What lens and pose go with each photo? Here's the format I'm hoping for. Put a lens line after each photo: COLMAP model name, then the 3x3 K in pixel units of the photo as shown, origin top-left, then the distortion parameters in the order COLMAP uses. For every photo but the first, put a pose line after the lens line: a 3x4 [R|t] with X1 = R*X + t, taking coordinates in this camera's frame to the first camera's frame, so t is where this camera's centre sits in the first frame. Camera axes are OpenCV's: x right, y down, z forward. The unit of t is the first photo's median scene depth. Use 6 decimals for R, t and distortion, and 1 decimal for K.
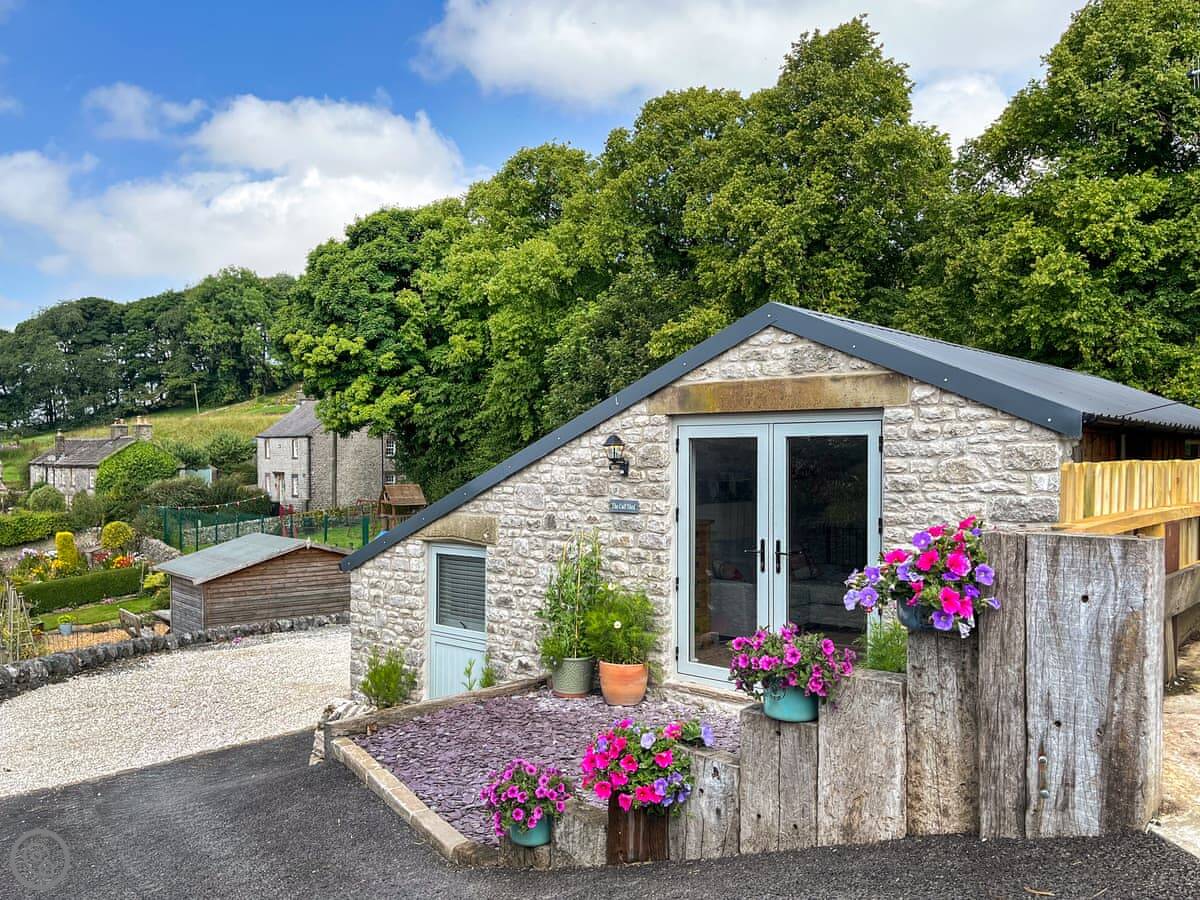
lens RADIAL K [[981.0, 0, 599.1], [0, 981.0, 465.6], [0, 0, 1]] dist [0.108415, -0.200526]
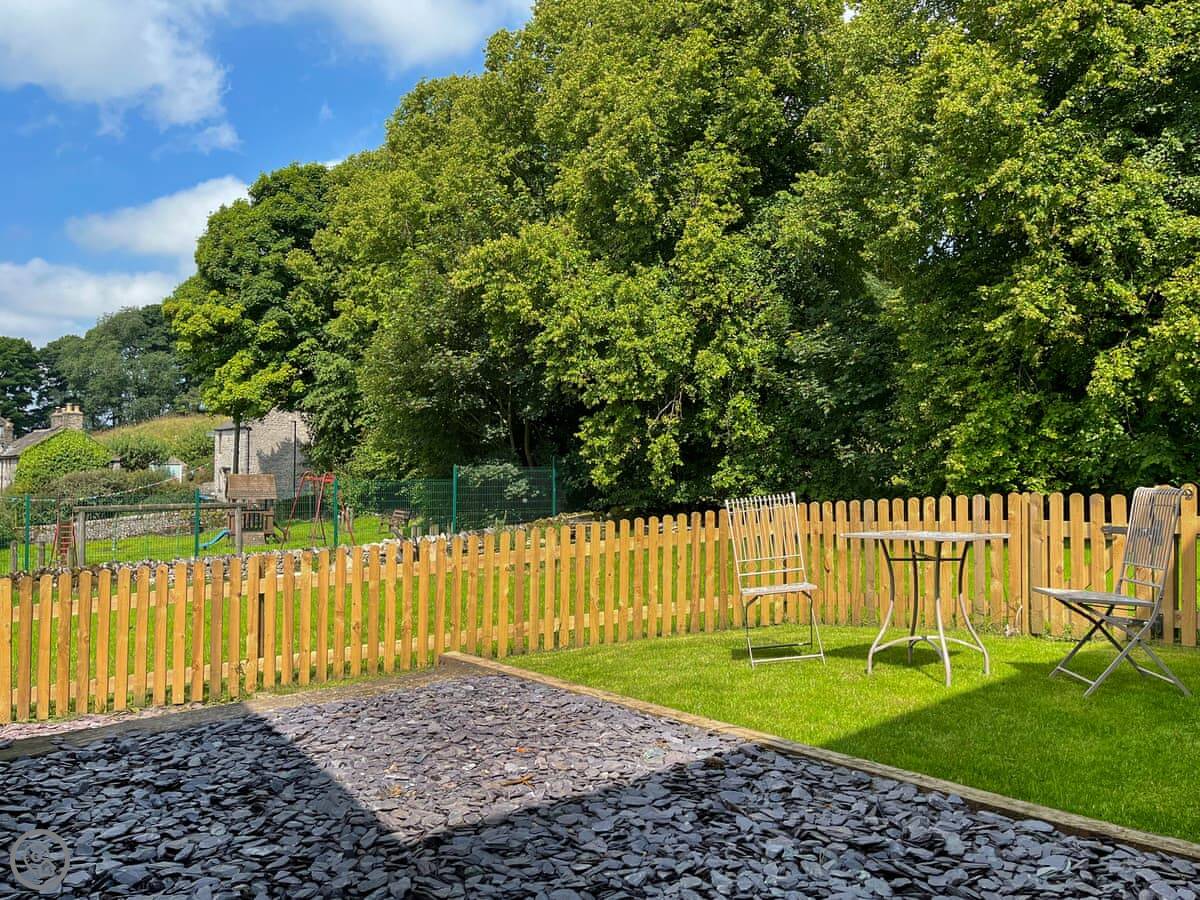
lens RADIAL K [[927.6, 0, 600.0], [0, 927.6, 450.0], [0, 0, 1]] dist [0.093003, -0.150541]
pose [[0.994384, 0.012045, -0.105144, 0.155077], [-0.015495, 0.999366, -0.032055, 0.017537], [0.104692, 0.033504, 0.993940, 0.226586]]
